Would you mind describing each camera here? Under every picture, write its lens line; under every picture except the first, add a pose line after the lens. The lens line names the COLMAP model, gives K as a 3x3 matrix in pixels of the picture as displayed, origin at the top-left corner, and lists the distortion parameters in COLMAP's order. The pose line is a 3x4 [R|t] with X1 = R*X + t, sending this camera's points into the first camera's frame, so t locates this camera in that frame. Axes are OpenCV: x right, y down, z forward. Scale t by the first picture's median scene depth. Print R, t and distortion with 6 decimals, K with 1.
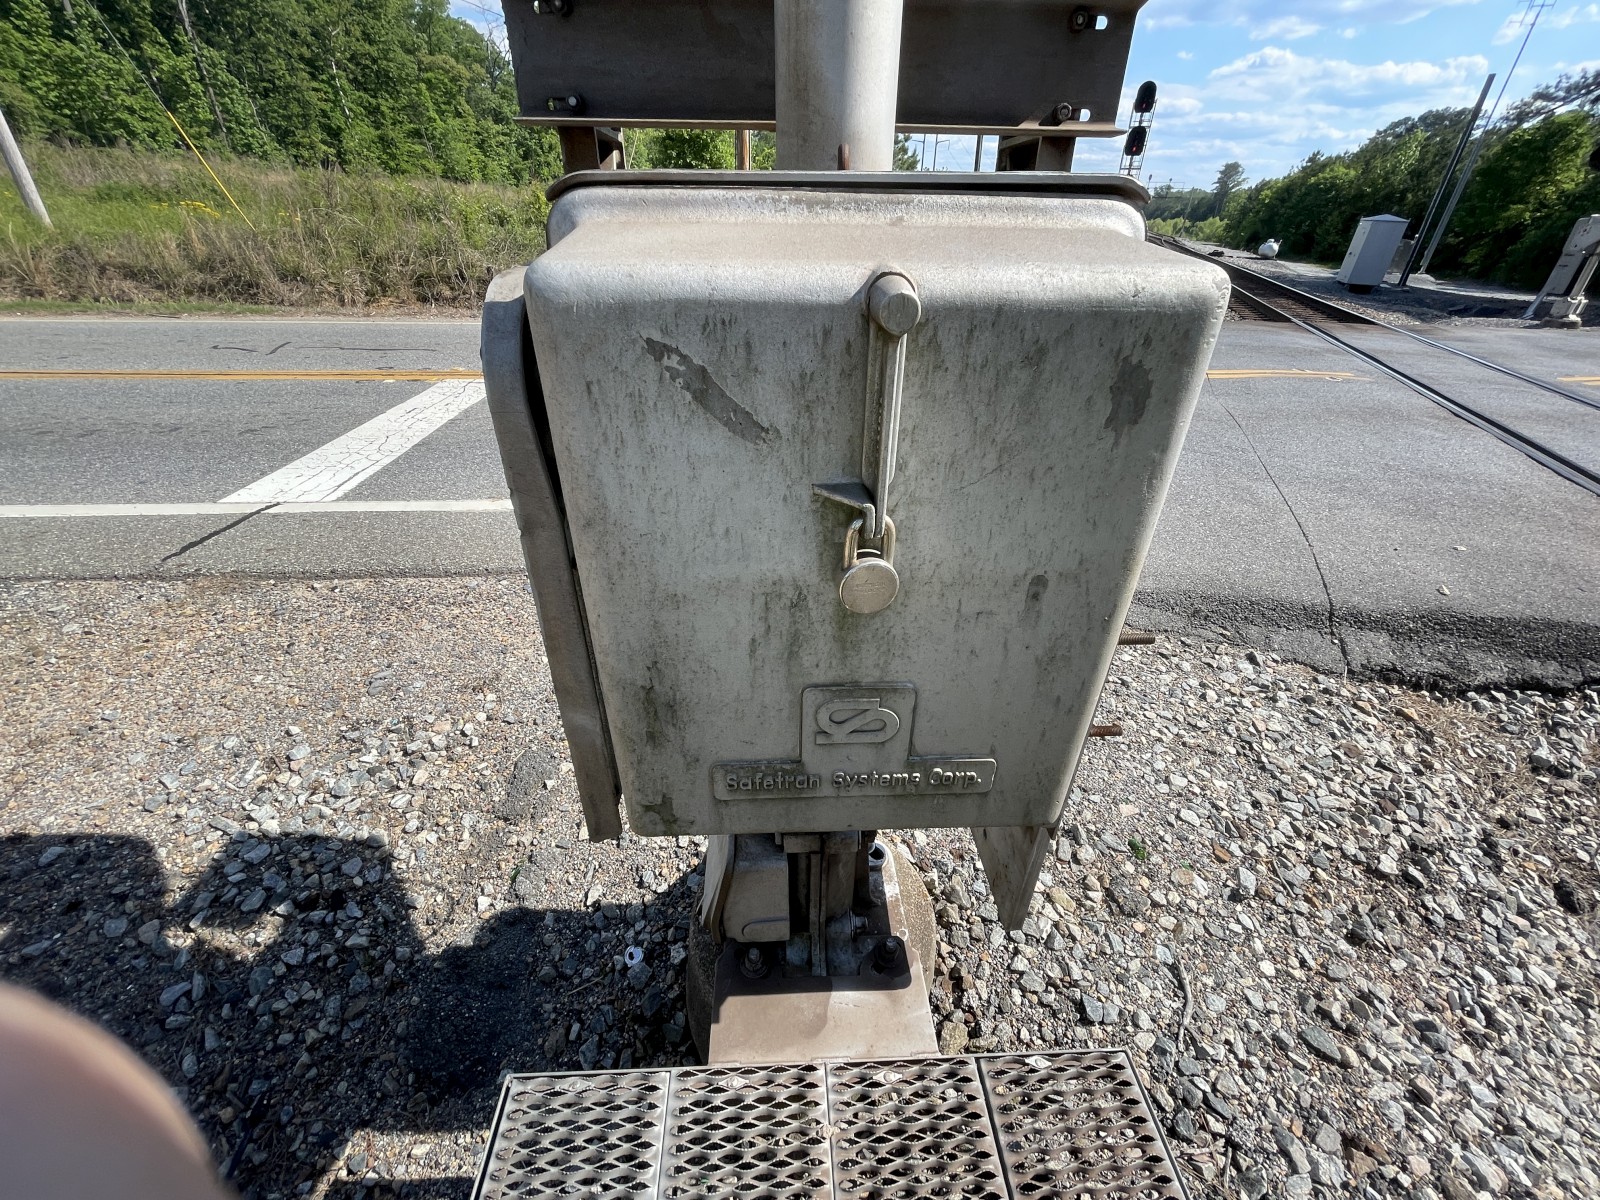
lens RADIAL K [[642.4, 0, 809.9], [0, 642.4, 599.2], [0, 0, 1]] dist [-0.002303, 0.000057]
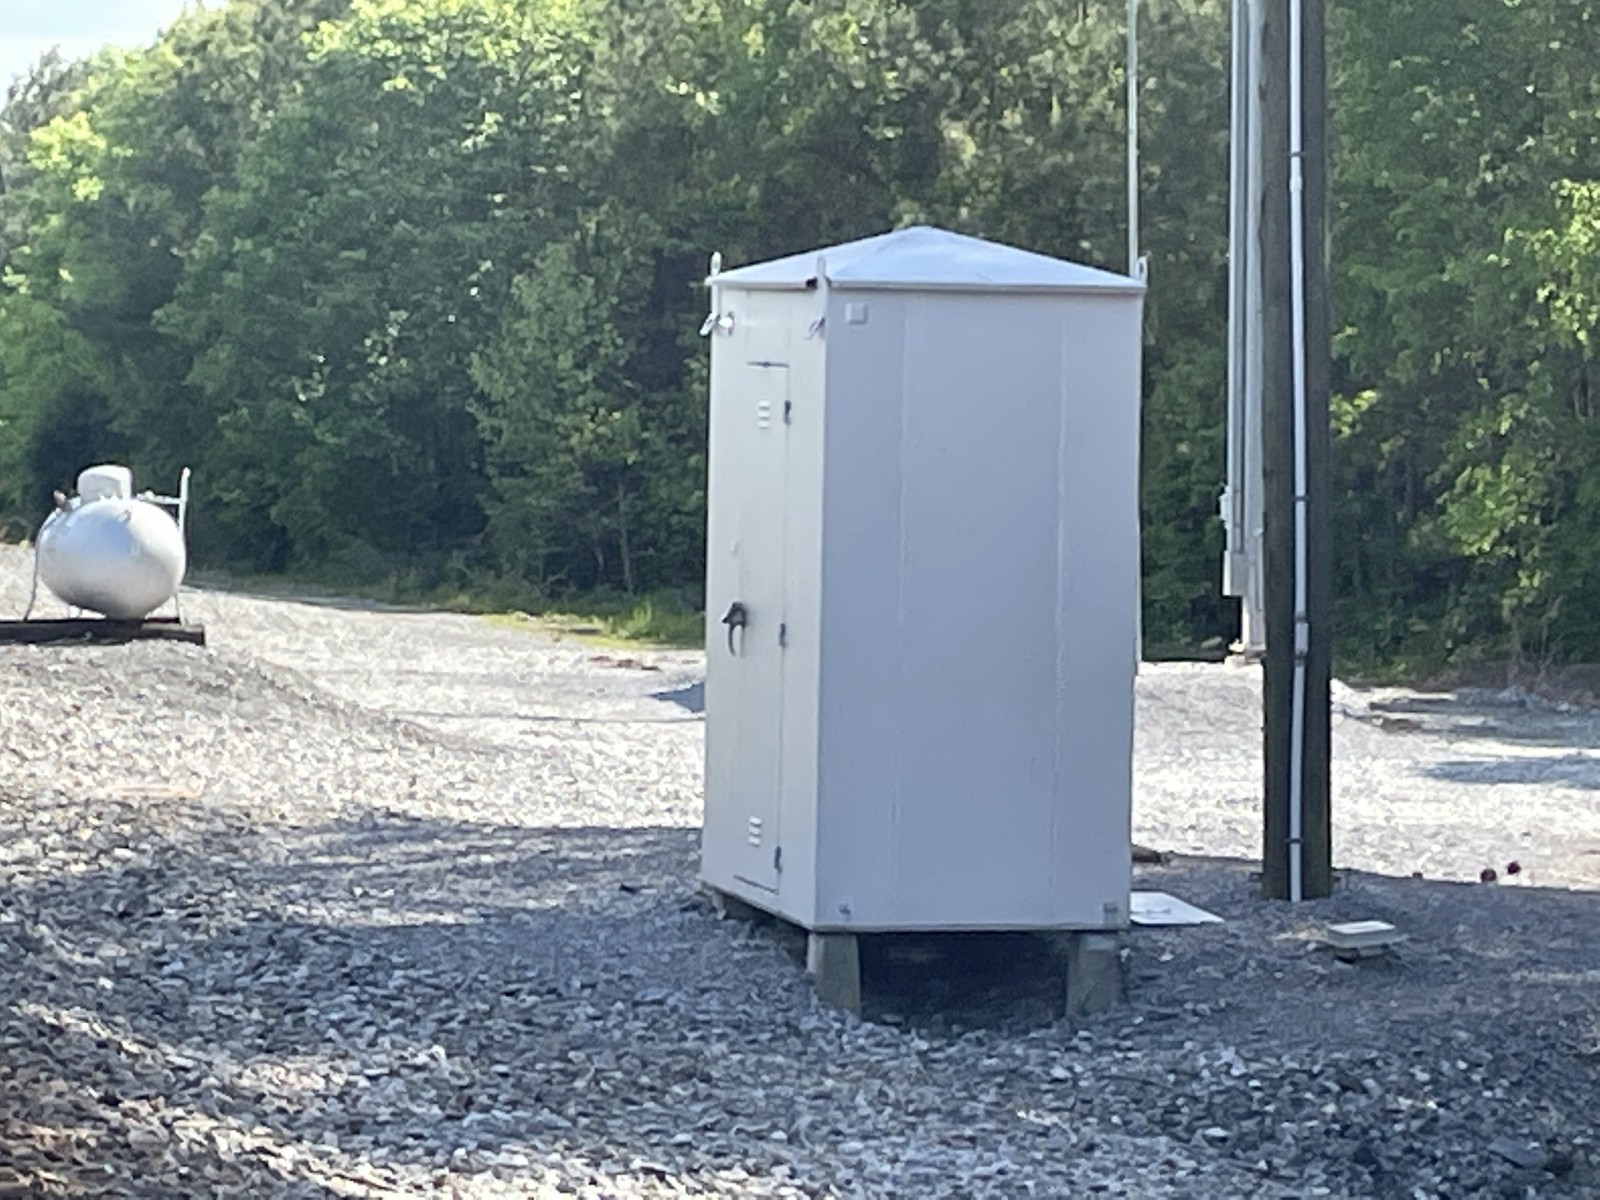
lens RADIAL K [[6267.0, 0, 800.0], [0, 6267.0, 600.0], [0, 0, 1]] dist [0.025316, 0.415638]
pose [[0.797661, -0.046665, 0.601298, 0.188720], [0.326554, 0.871628, -0.365551, -0.127300], [-0.507049, 0.487942, 0.710502, 0.217870]]
